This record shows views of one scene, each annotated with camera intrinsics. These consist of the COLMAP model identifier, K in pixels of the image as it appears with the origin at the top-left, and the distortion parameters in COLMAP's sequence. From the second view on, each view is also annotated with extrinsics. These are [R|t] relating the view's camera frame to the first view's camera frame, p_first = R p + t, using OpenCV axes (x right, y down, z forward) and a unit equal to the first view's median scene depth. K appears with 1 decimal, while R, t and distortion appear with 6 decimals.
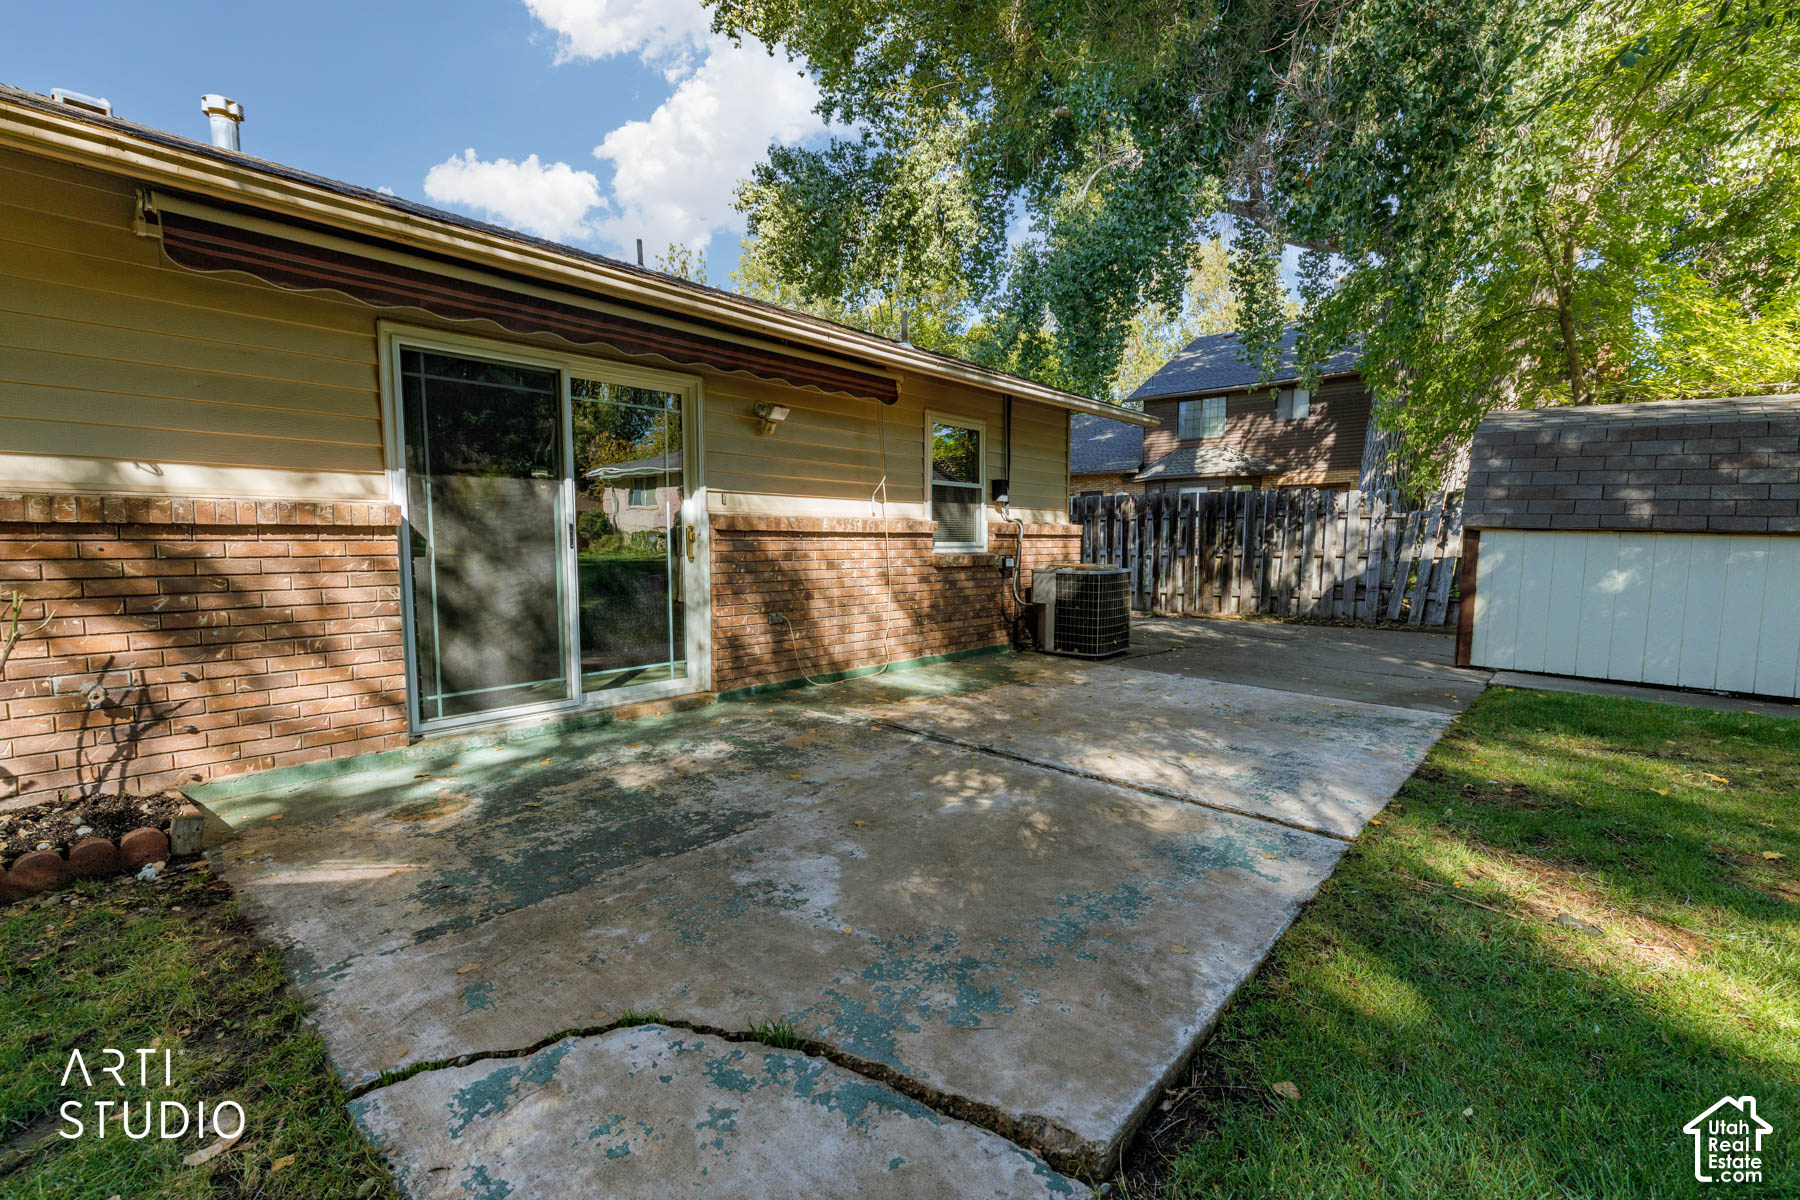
lens RADIAL K [[809.2, 0, 895.8], [0, 809.2, 617.8], [0, 0, 1]] dist [0.009309, 0.000741]
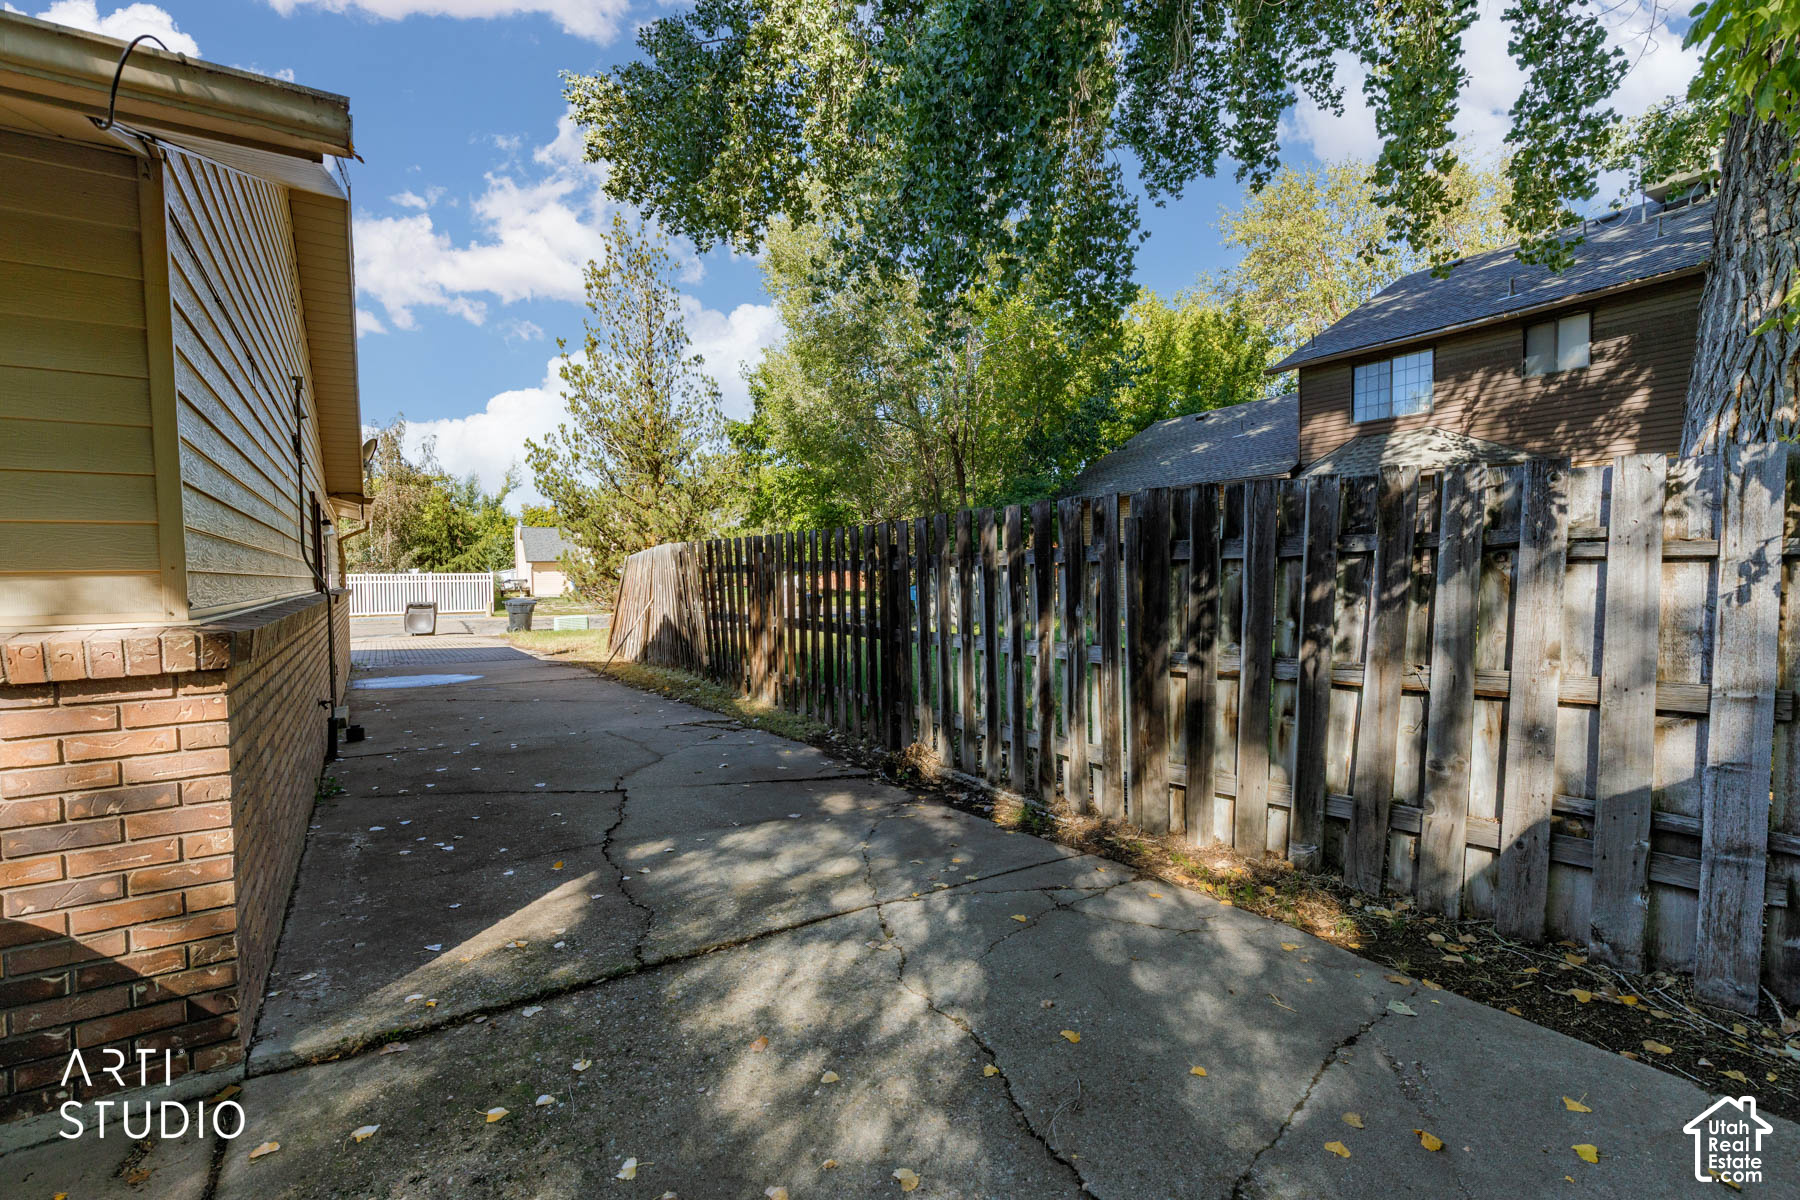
lens RADIAL K [[809.2, 0, 902.2], [0, 809.2, 607.5], [0, 0, 1]] dist [0.009309, 0.000741]
pose [[0.963557, -0.005556, -0.267446, 0.535345], [-0.007899, 0.998757, -0.049209, -0.122453], [0.267387, 0.049529, 0.962316, 0.899917]]
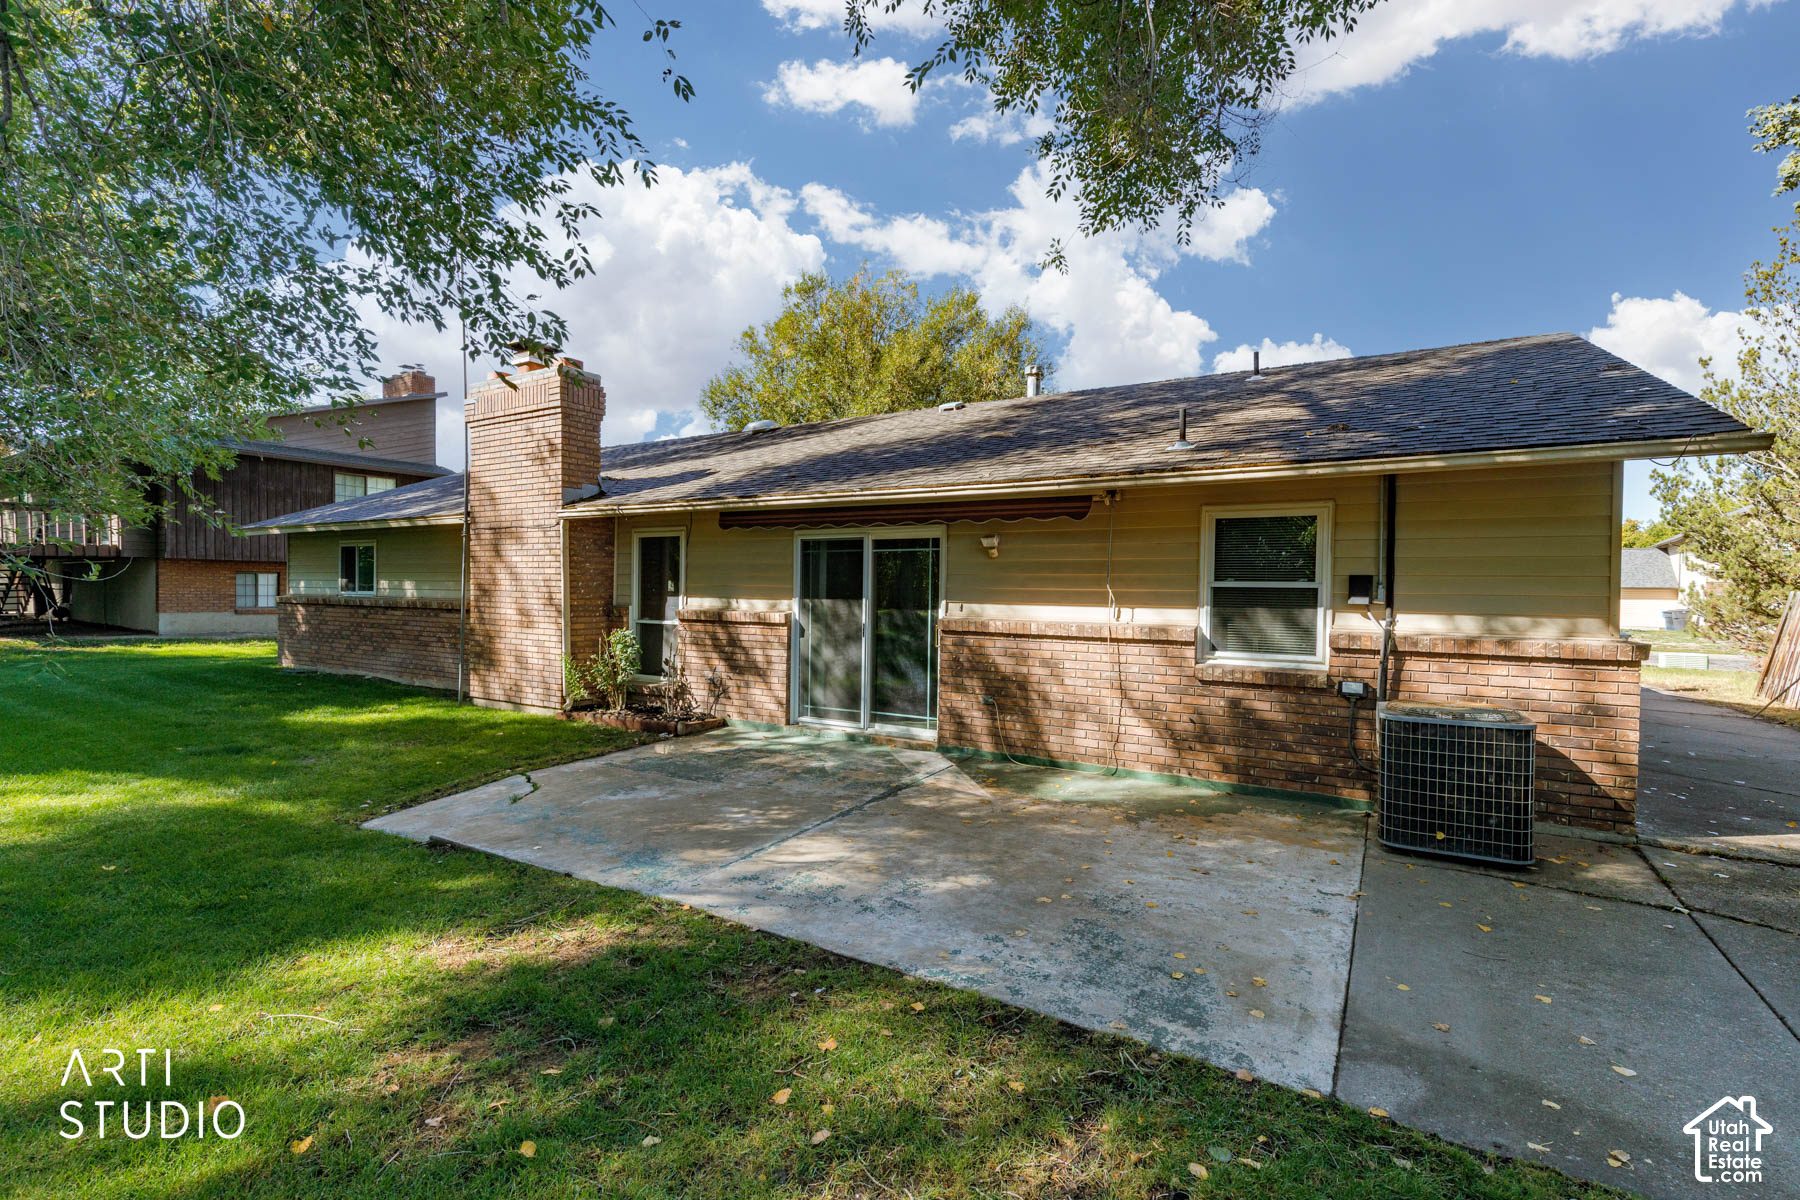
lens RADIAL K [[809.2, 0, 901.6], [0, 809.2, 601.8], [0, 0, 1]] dist [0.009309, 0.000741]
pose [[0.176618, 0.013756, -0.984183, 0.754143], [-0.112211, 0.993665, -0.006248, -0.091235], [0.977862, 0.111540, 0.177043, 0.439379]]
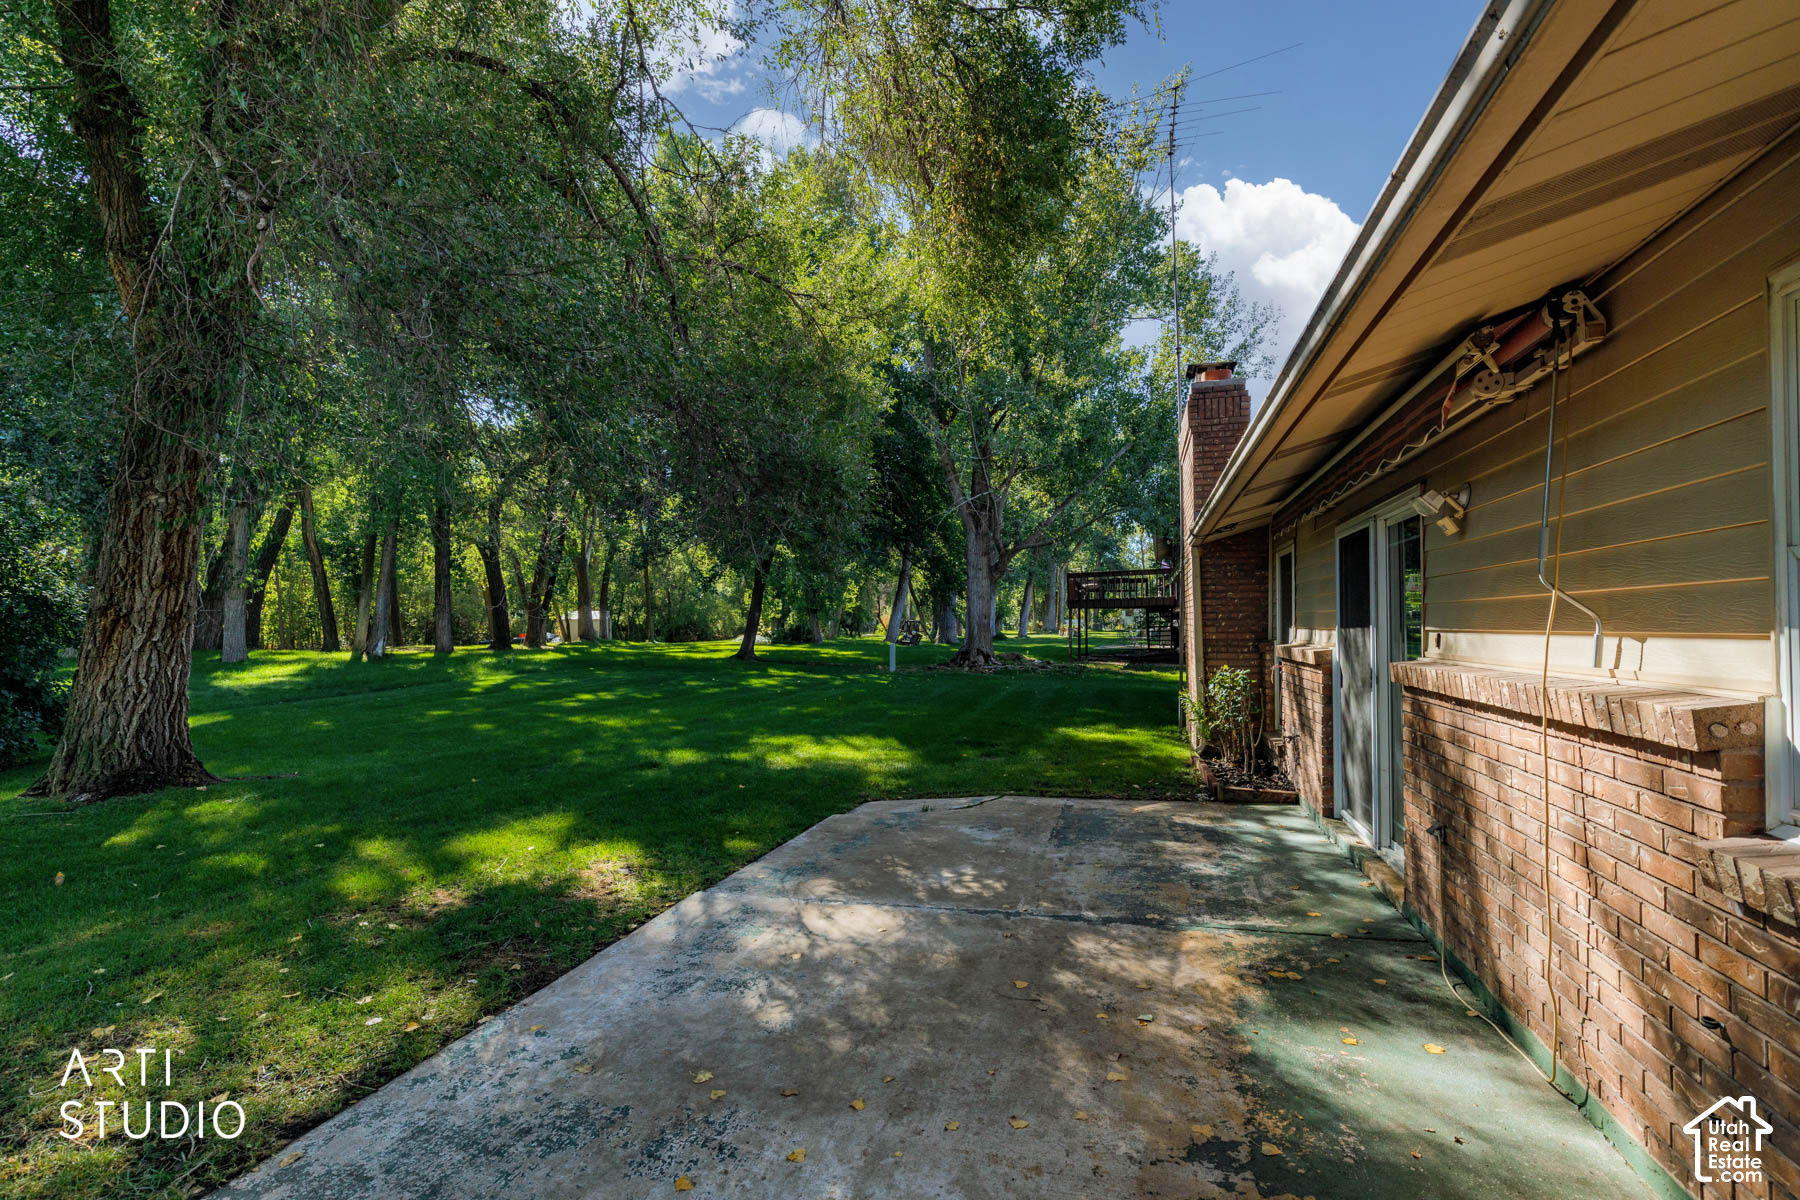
lens RADIAL K [[809.2, 0, 903.2], [0, 809.2, 598.3], [0, 0, 1]] dist [0.009309, 0.000741]
pose [[-0.903855, -0.011935, -0.427673, 0.340857], [-0.041237, 0.997387, 0.059319, -0.138467], [0.425847, 0.071251, -0.901985, 0.963096]]
